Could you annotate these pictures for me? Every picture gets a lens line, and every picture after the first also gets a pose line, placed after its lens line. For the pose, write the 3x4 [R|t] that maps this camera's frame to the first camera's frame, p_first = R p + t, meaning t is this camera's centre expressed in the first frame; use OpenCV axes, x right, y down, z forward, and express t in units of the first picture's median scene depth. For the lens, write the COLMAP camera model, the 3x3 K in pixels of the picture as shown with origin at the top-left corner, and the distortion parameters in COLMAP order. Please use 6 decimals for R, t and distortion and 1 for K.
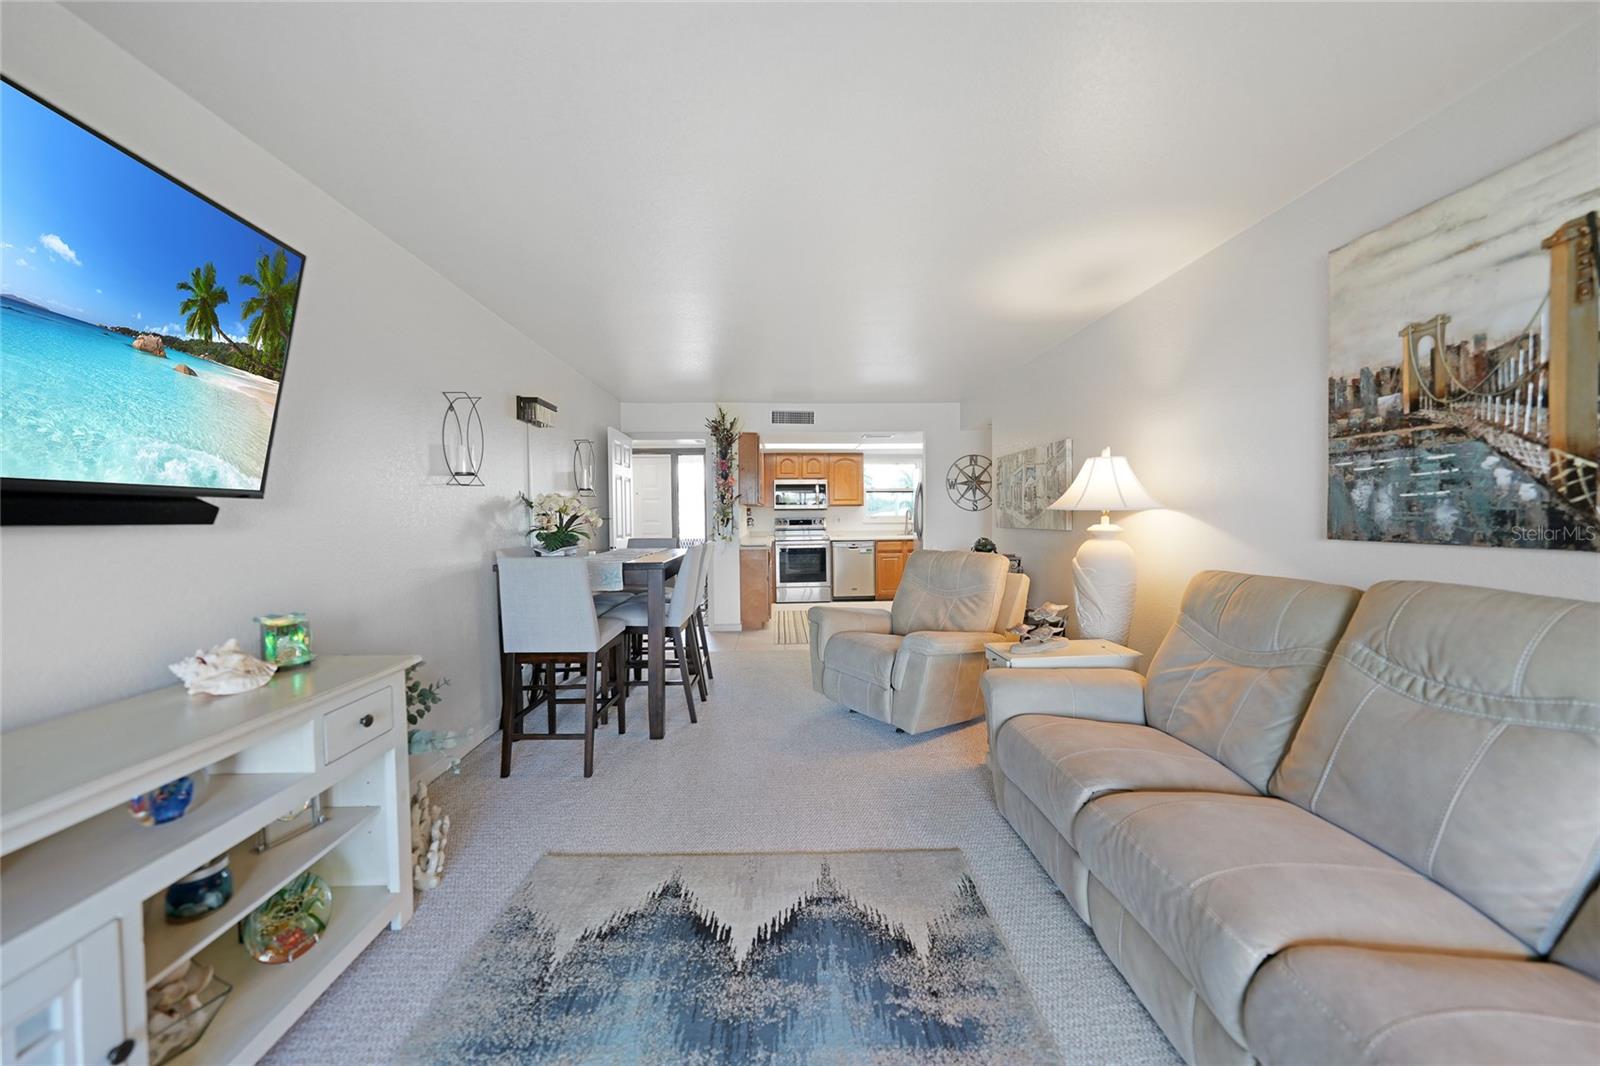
lens RADIAL K [[571.3, 0, 808.2], [0, 571.3, 532.6], [0, 0, 1]] dist [-0.029817, 0.007497]
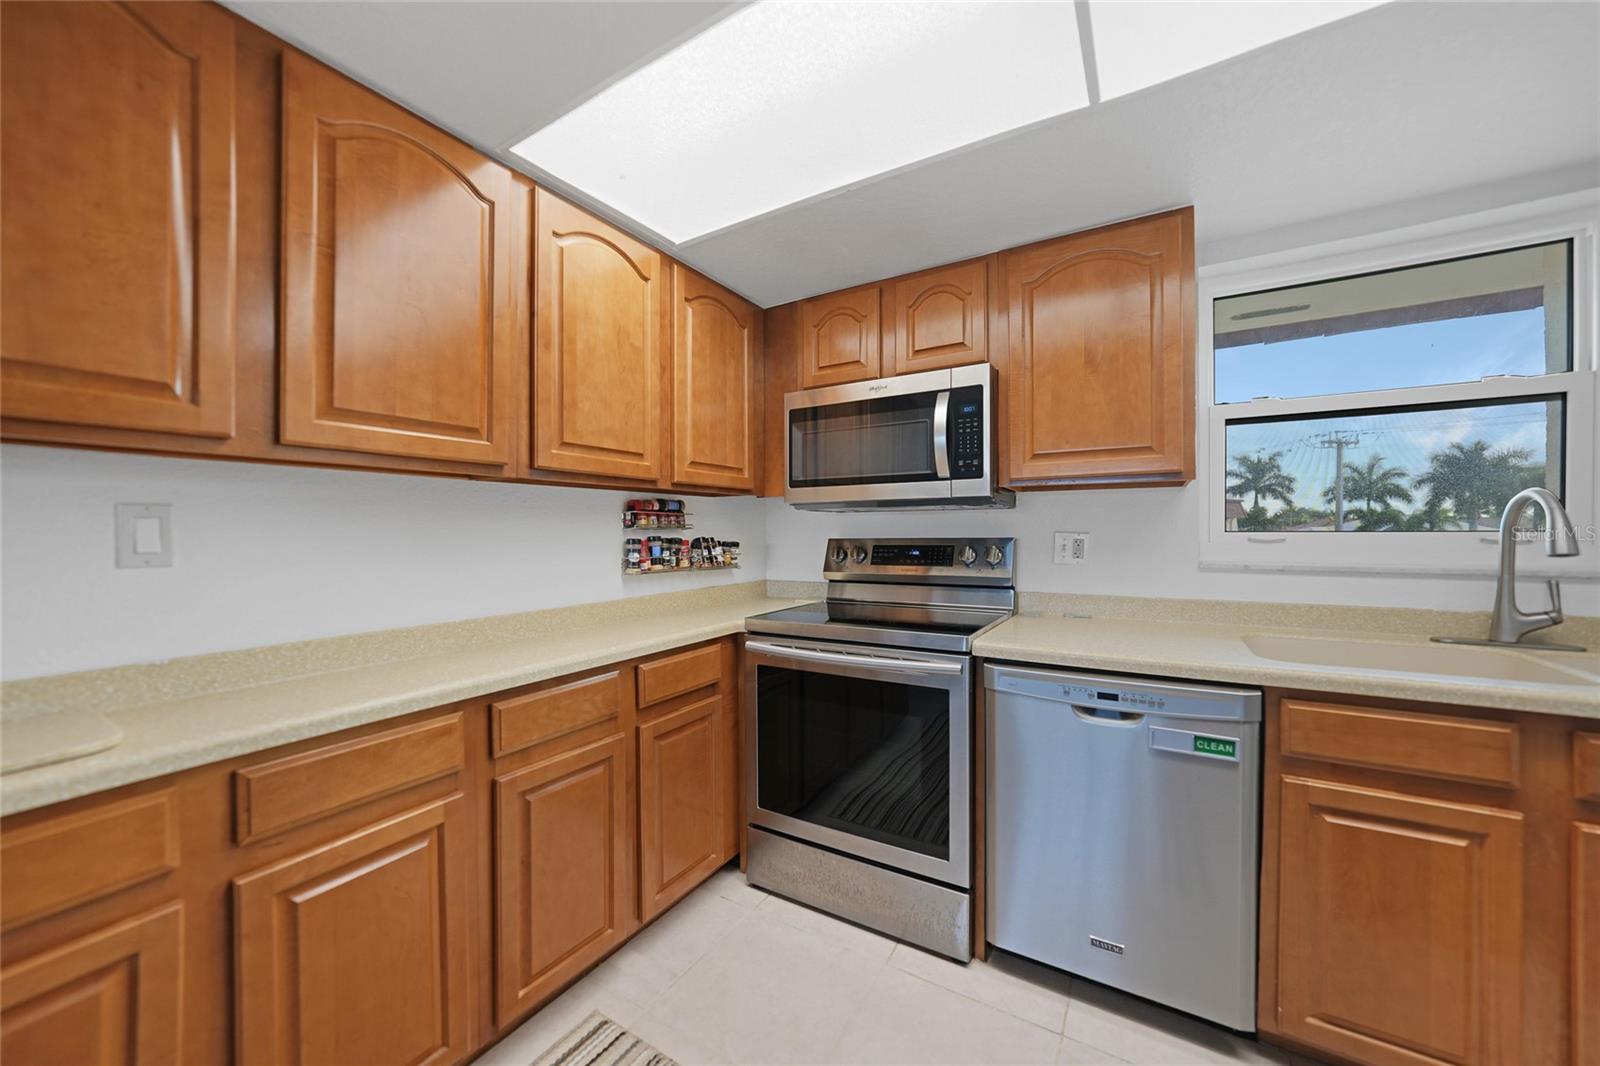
lens RADIAL K [[573.8, 0, 812.7], [0, 573.8, 536.1], [0, 0, 1]] dist [-0.023364, 0.006288]
pose [[0.830764, 0.010753, -0.556521, 0.292958], [-0.021746, 0.999677, -0.013146, -0.067644], [0.556200, 0.023024, 0.830730, 2.302313]]
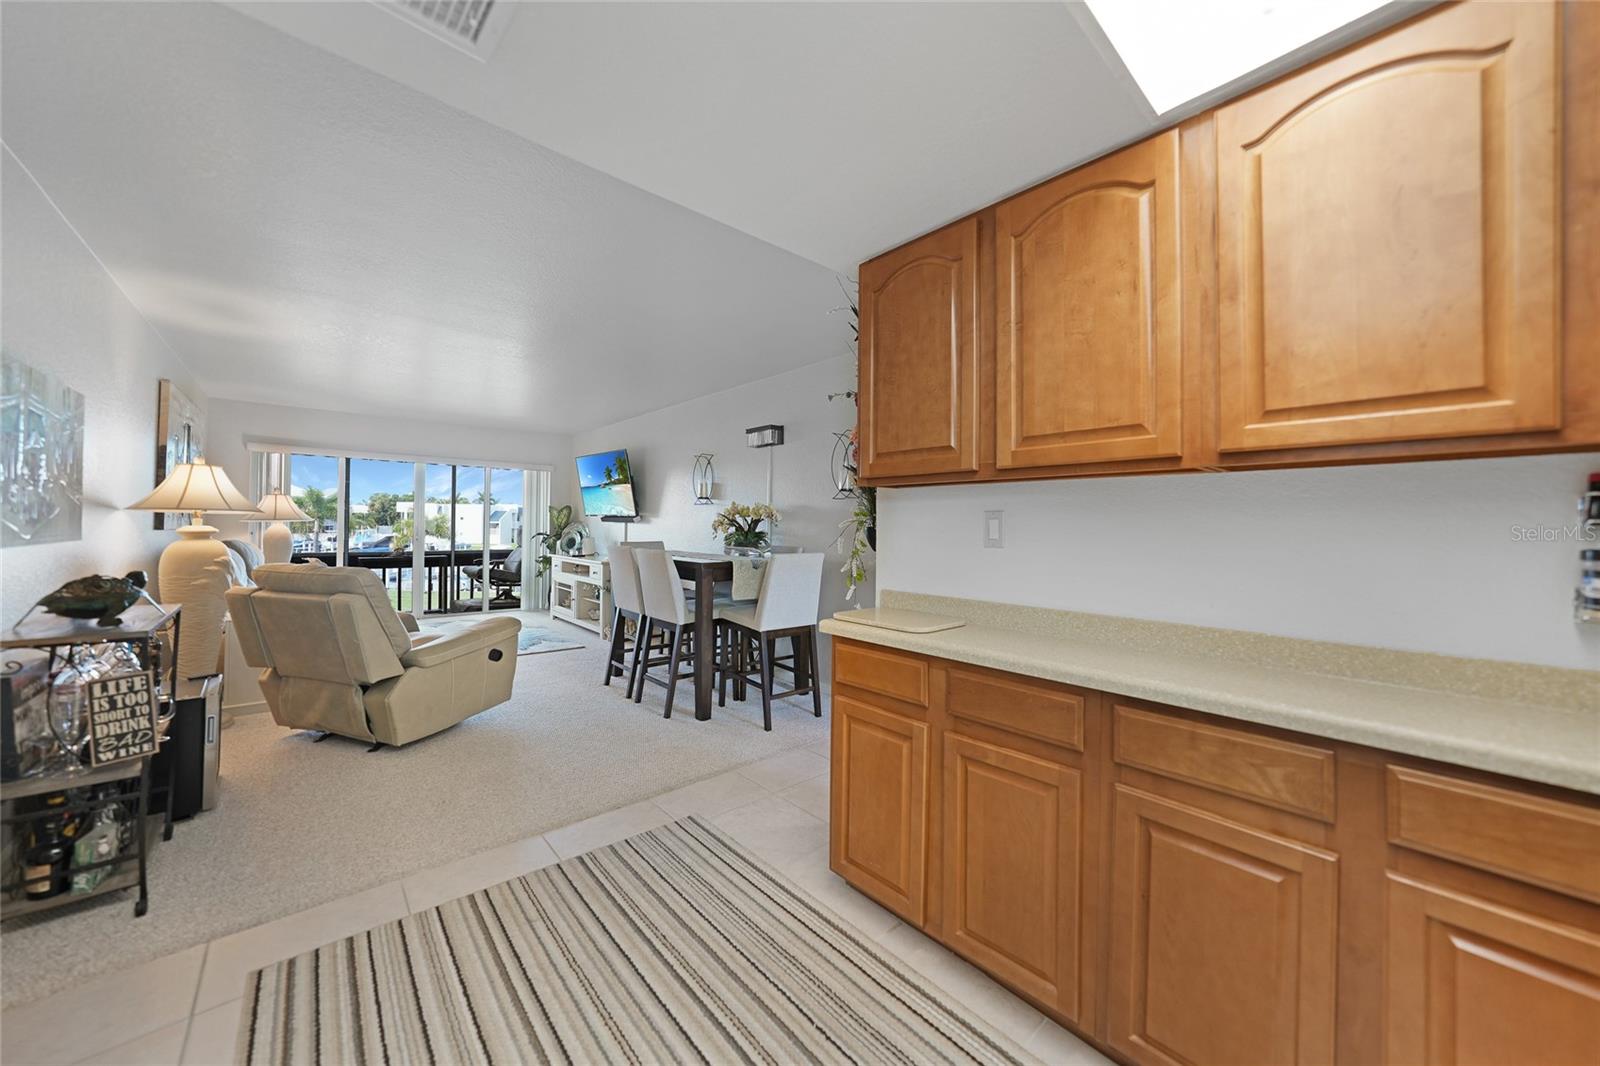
lens RADIAL K [[566.4, 0, 793.4], [0, 566.4, 523.2], [0, 0, 1]] dist [-0.026177, 0.006296]
pose [[-0.788343, -0.003792, -0.615224, 0.296879], [-0.024936, 0.999356, 0.025792, -0.081549], [0.614730, 0.035674, -0.787930, 2.722280]]
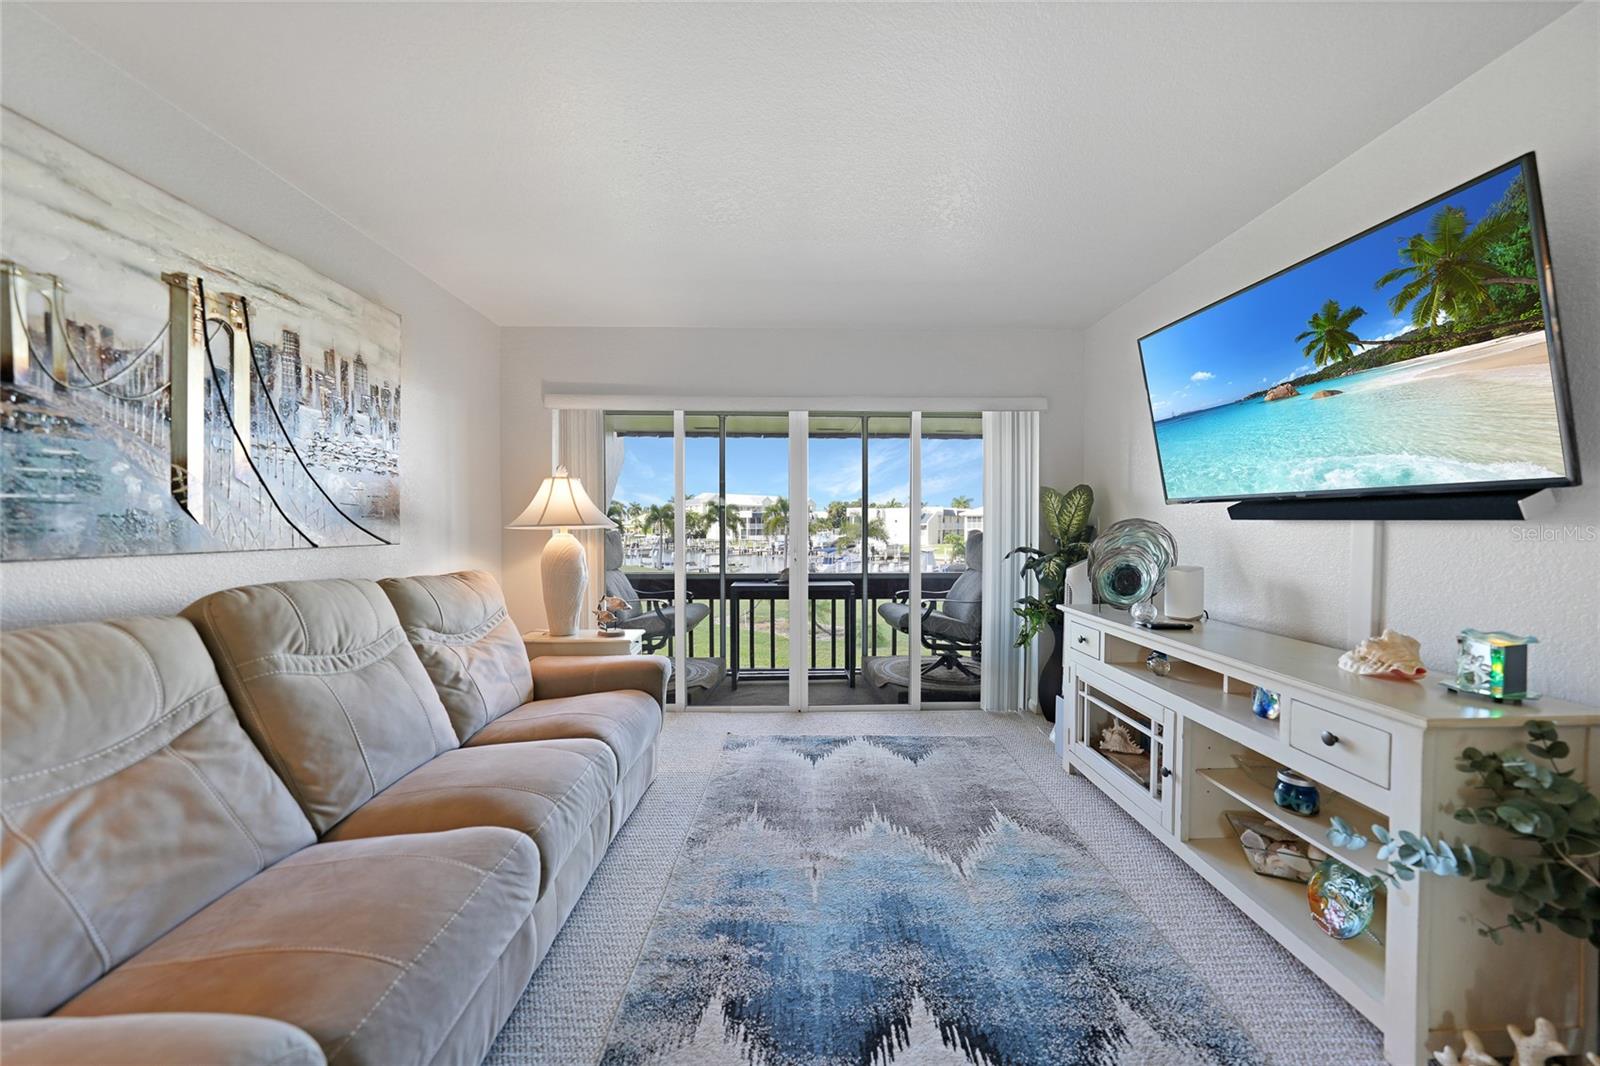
lens RADIAL K [[567.0, 0, 798.1], [0, 567.0, 540.8], [0, 0, 1]] dist [-0.034849, 0.006404]
pose [[-0.999012, 0.007819, 0.043737, 0.015879], [0.010466, 0.998107, 0.060610, -0.025859], [-0.043180, 0.061007, -0.997203, 1.040532]]
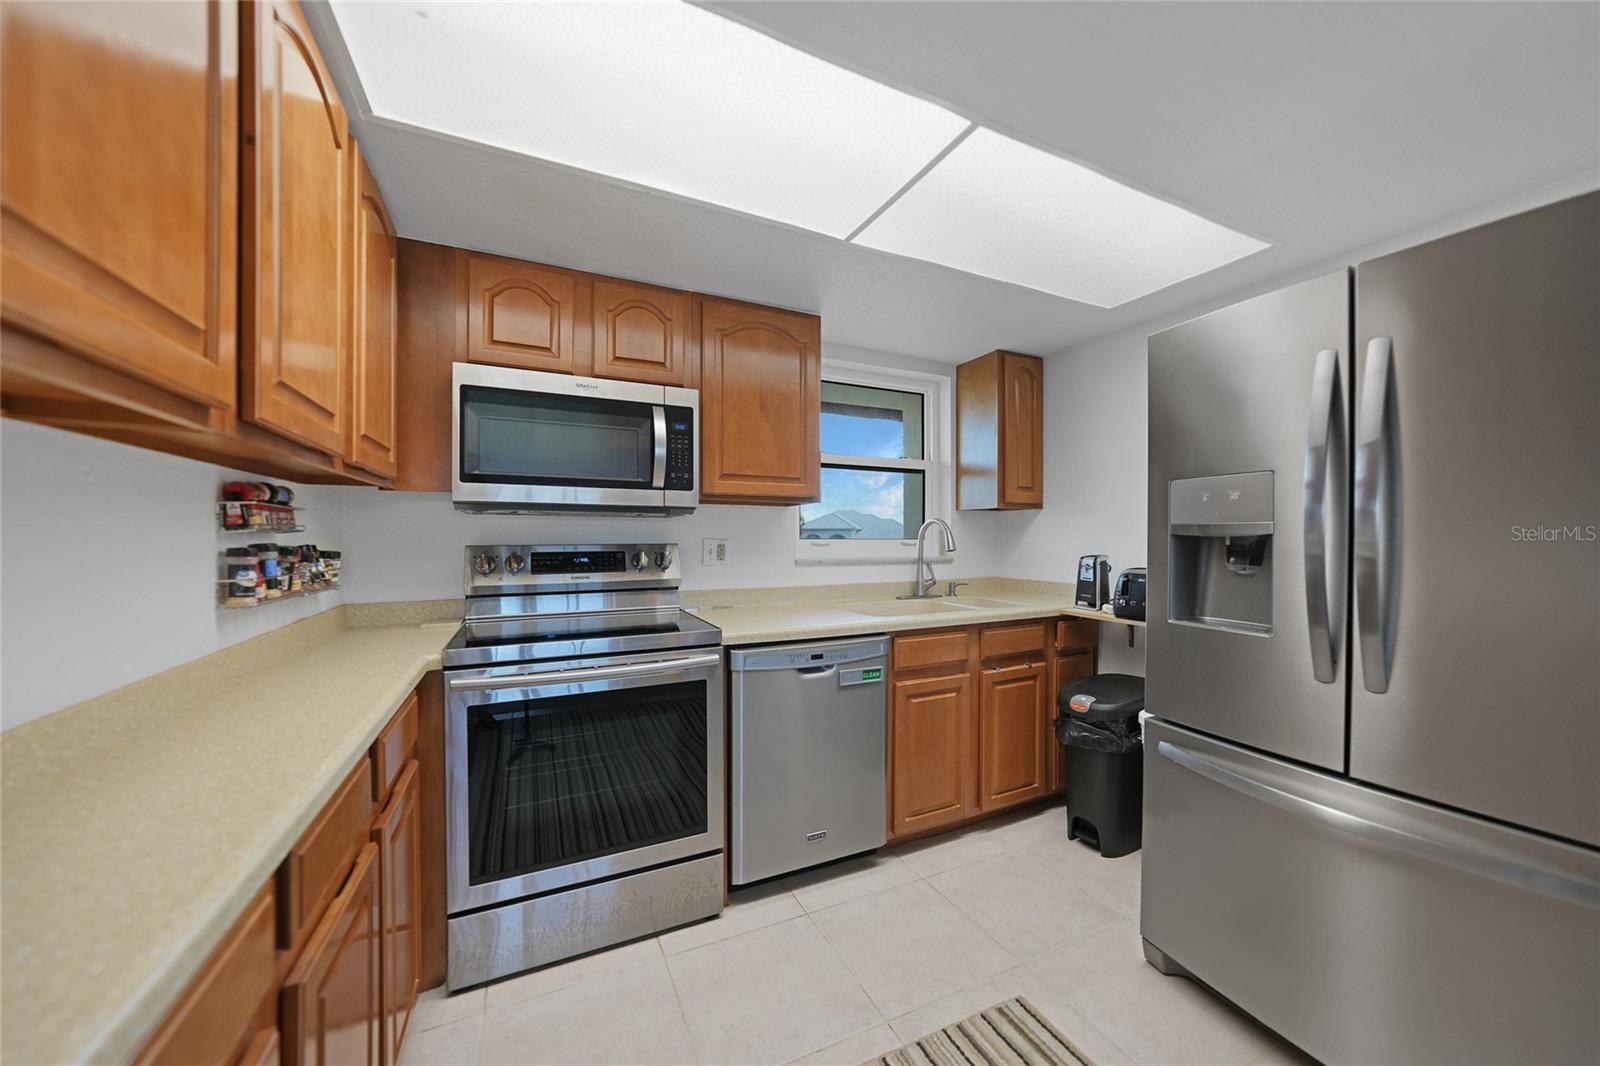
lens RADIAL K [[567.0, 0, 798.1], [0, 567.0, 540.8], [0, 0, 1]] dist [-0.034849, 0.006404]
pose [[0.923555, 0.009699, 0.383343, -0.058679], [0.000318, 0.999660, -0.026058, -0.063052], [-0.383465, 0.024188, 0.923238, 2.231344]]
